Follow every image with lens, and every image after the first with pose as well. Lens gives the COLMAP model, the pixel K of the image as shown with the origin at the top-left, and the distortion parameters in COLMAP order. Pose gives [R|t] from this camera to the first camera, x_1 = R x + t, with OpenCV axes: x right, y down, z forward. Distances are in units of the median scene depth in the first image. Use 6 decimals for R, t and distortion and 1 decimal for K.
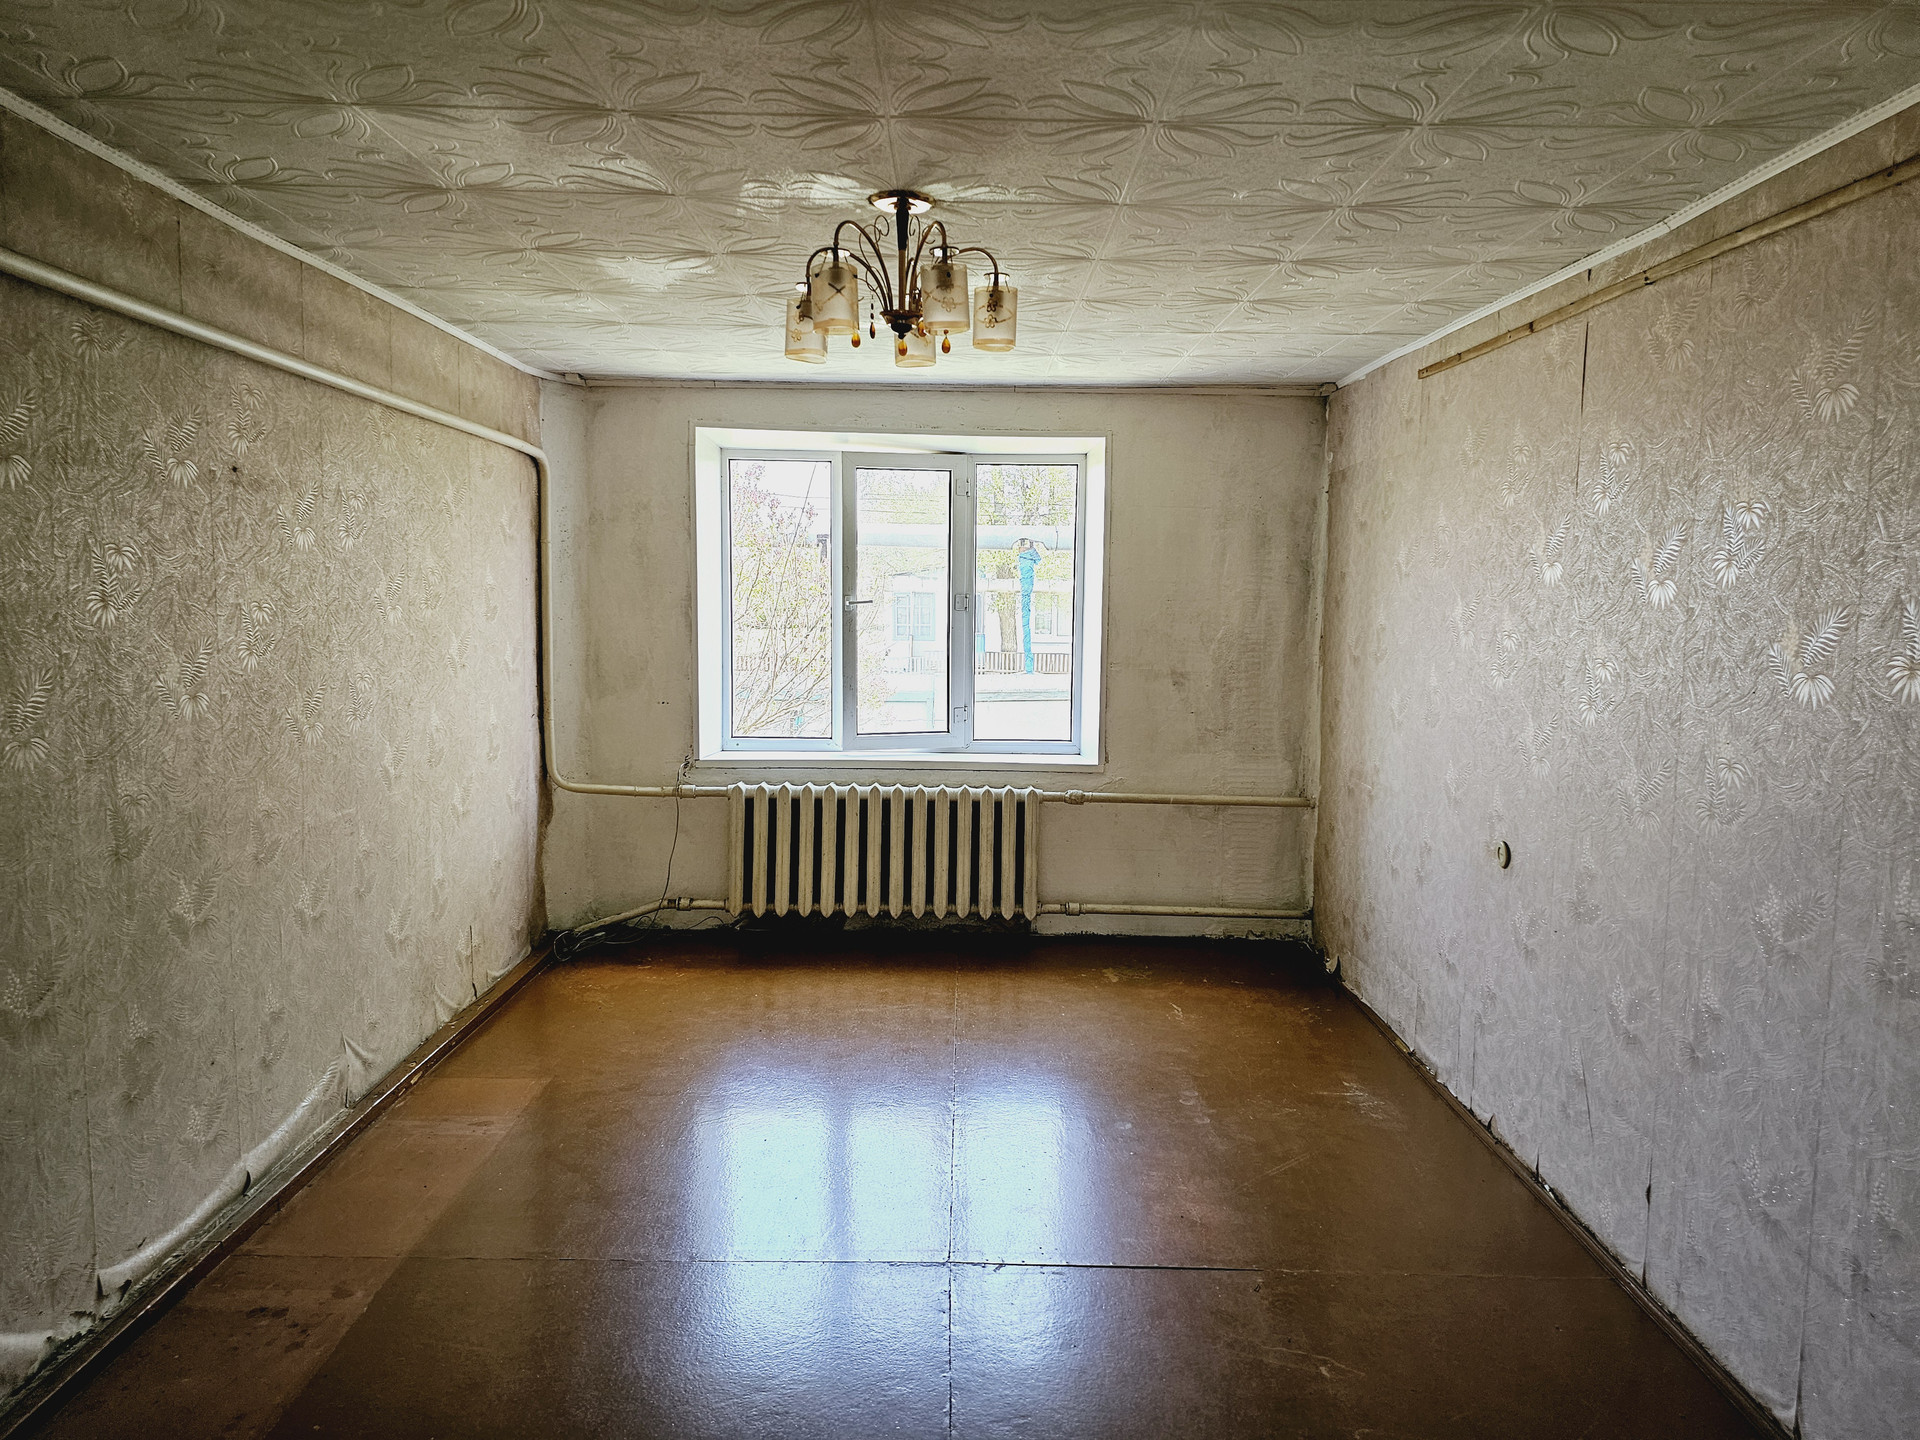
lens RADIAL K [[1285.8, 0, 948.6], [0, 1285.8, 708.4], [0, 0, 1]] dist [0.062604, -0.054401]
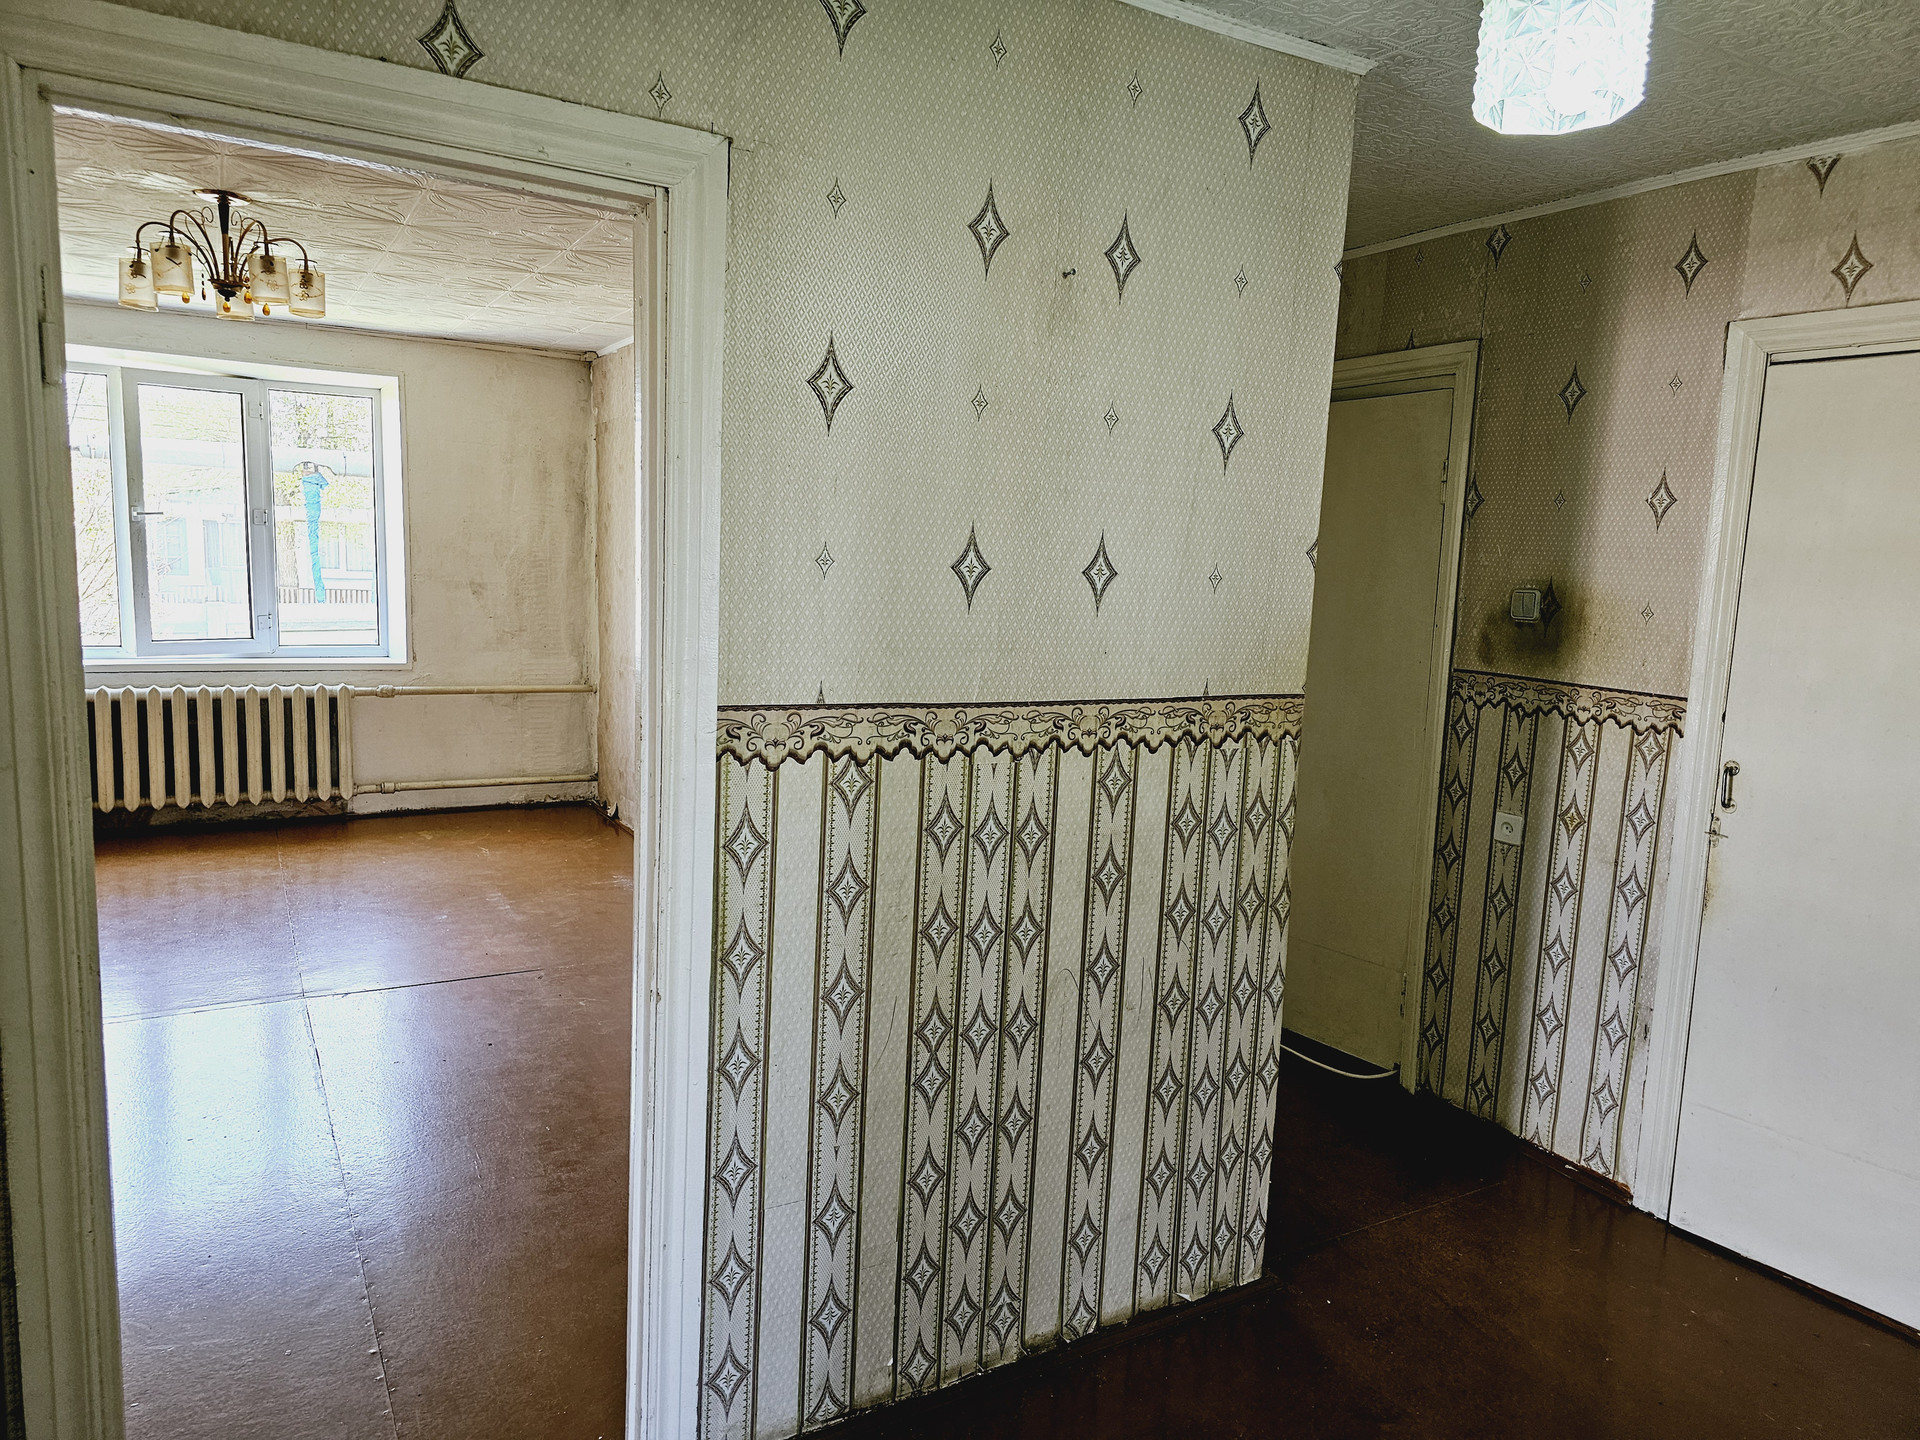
lens RADIAL K [[1285.8, 0, 975.3], [0, 1285.8, 722.6], [0, 0, 1]] dist [0.062604, -0.054401]
pose [[0.861219, -0.048092, 0.505954, -0.037981], [0.020285, 0.997972, 0.060331, 0.038304], [-0.507829, -0.041695, 0.860448, -0.276267]]
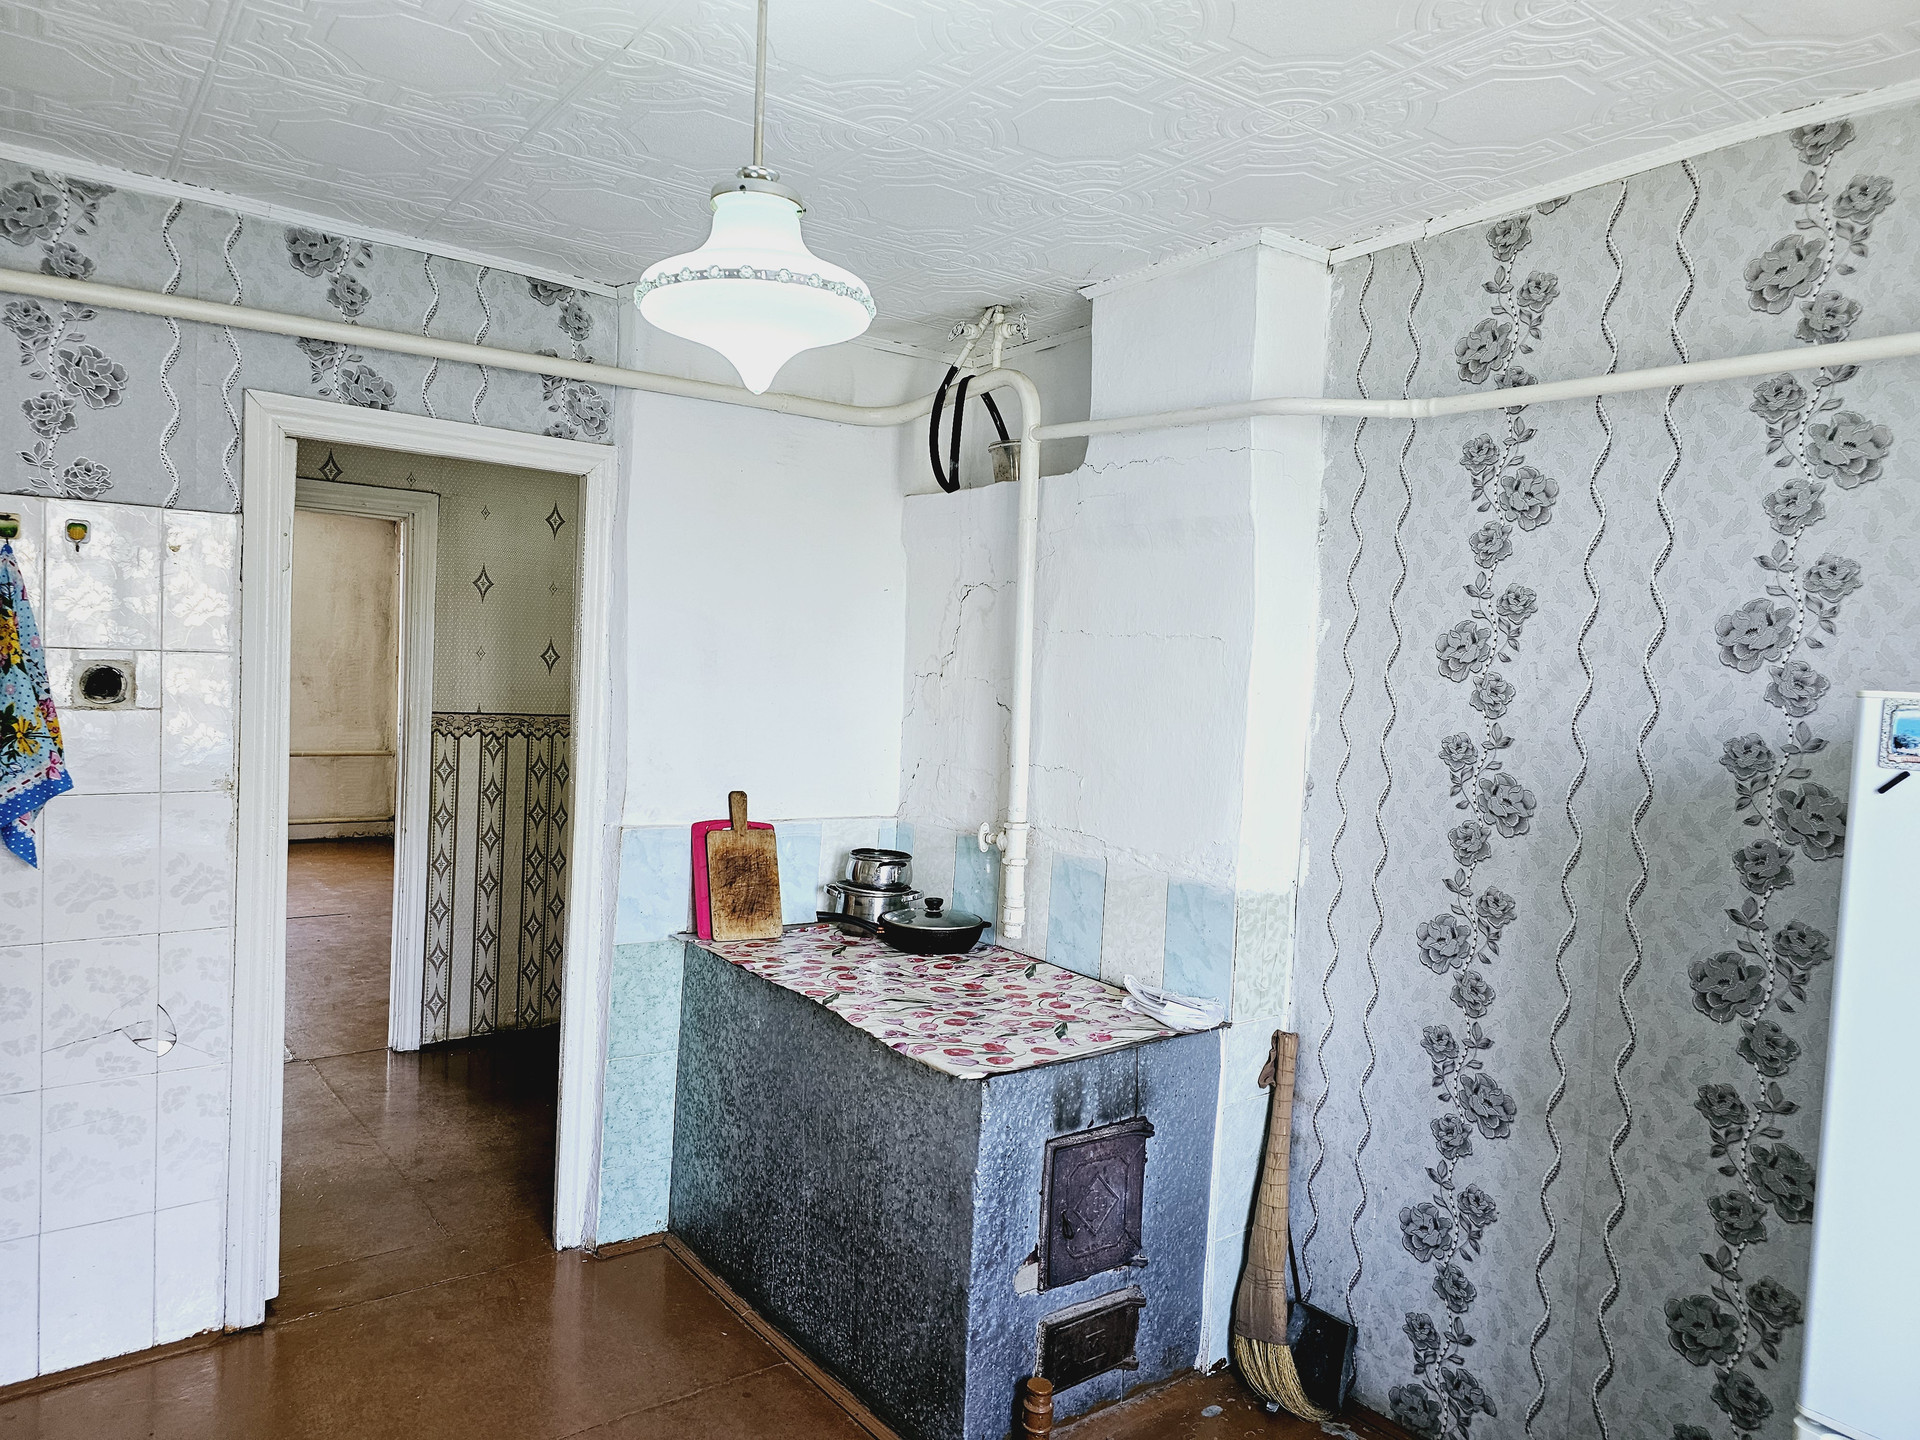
lens RADIAL K [[1285.8, 0, 960.6], [0, 1285.8, 714.4], [0, 0, 1]] dist [0.062604, -0.054401]
pose [[0.795905, -0.008811, 0.605357, -0.167175], [0.029513, 0.999270, -0.024258, 0.087111], [-0.604702, 0.037173, 0.795584, -0.851673]]
